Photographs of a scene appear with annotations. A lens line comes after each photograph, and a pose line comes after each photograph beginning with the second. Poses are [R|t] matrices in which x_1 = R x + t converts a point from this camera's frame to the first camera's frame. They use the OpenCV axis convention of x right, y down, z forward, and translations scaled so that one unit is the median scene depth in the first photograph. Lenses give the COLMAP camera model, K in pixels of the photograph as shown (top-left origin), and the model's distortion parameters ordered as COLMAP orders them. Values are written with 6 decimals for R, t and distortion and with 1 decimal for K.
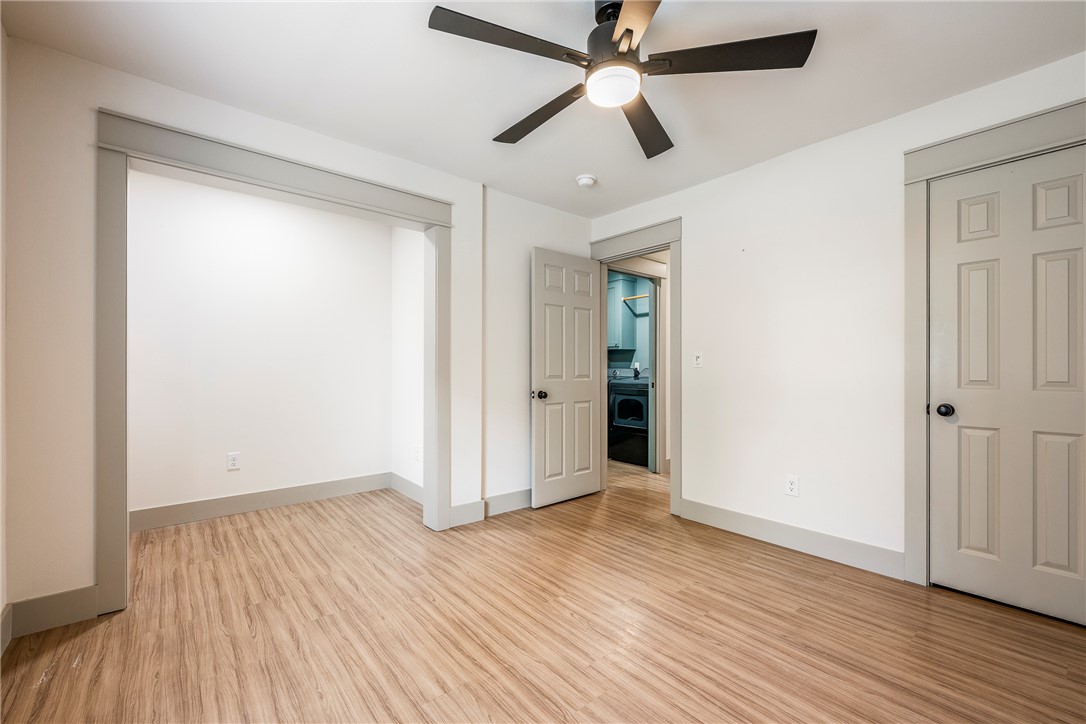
lens RADIAL K [[465.2, 0, 544.0], [0, 465.2, 364.2], [0, 0, 1]] dist [0.001764, 0.001190]
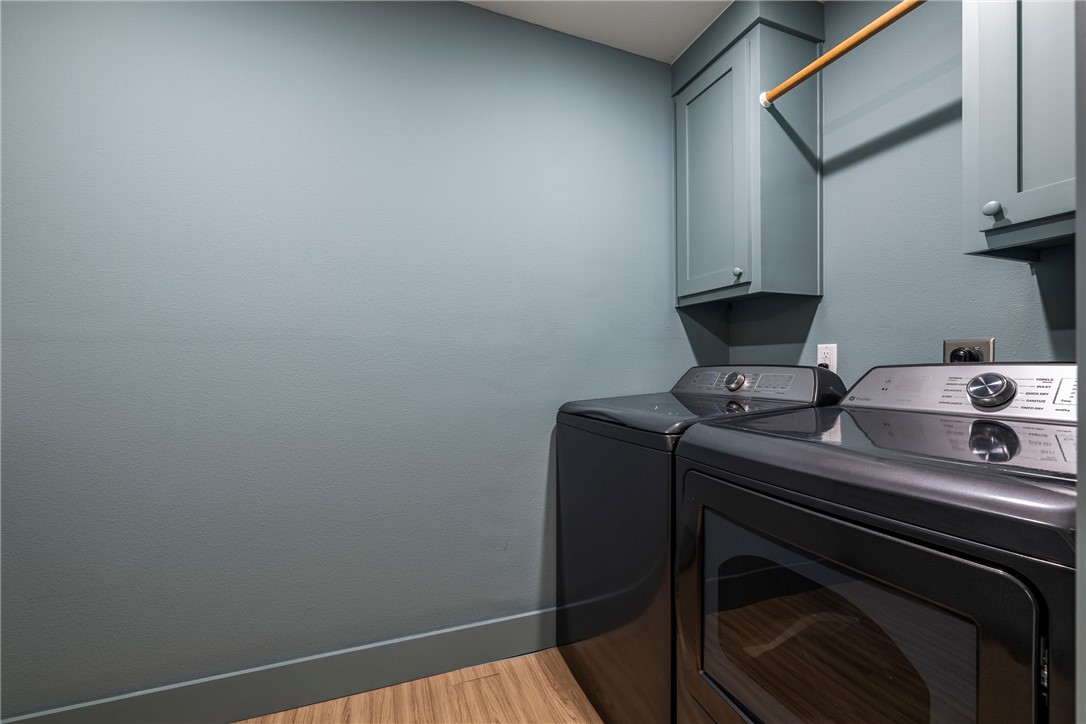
lens RADIAL K [[465.2, 0, 547.2], [0, 465.2, 363.6], [0, 0, 1]] dist [0.001764, 0.001190]
pose [[0.950086, -0.008008, -0.311885, 0.410366], [0.008836, 0.999960, 0.001242, 0.017243], [0.311863, -0.003936, 0.950119, 2.182212]]
